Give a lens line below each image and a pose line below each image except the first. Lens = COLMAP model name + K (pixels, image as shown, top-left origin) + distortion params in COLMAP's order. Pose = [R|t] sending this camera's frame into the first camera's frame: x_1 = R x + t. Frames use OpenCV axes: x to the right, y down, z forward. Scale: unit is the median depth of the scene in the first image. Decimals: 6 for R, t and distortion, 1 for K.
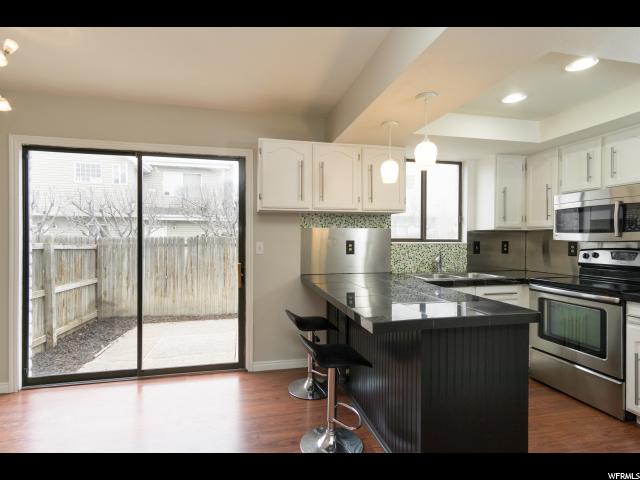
lens RADIAL K [[343.1, 0, 320.0], [0, 343.1, 243.4], [0, 0, 1]] dist [0.003425, 0.003298]
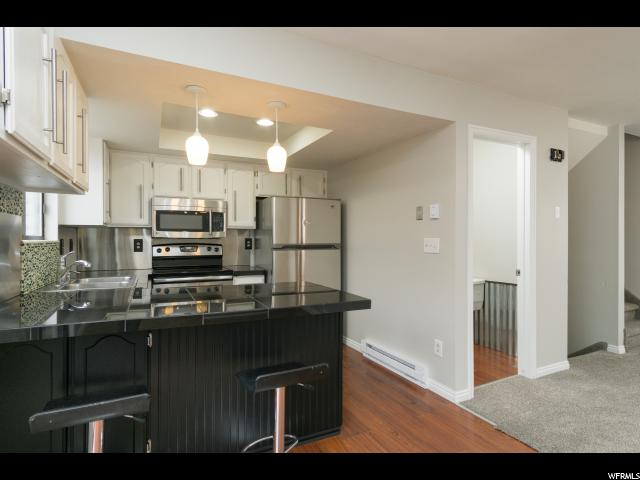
lens RADIAL K [[343.1, 0, 321.0], [0, 343.1, 241.3], [0, 0, 1]] dist [0.003425, 0.003298]
pose [[-0.223320, -0.006384, 0.974724, -0.457490], [0.012955, 0.999871, 0.009516, -0.000036], [-0.974659, 0.014753, -0.223208, 0.633987]]
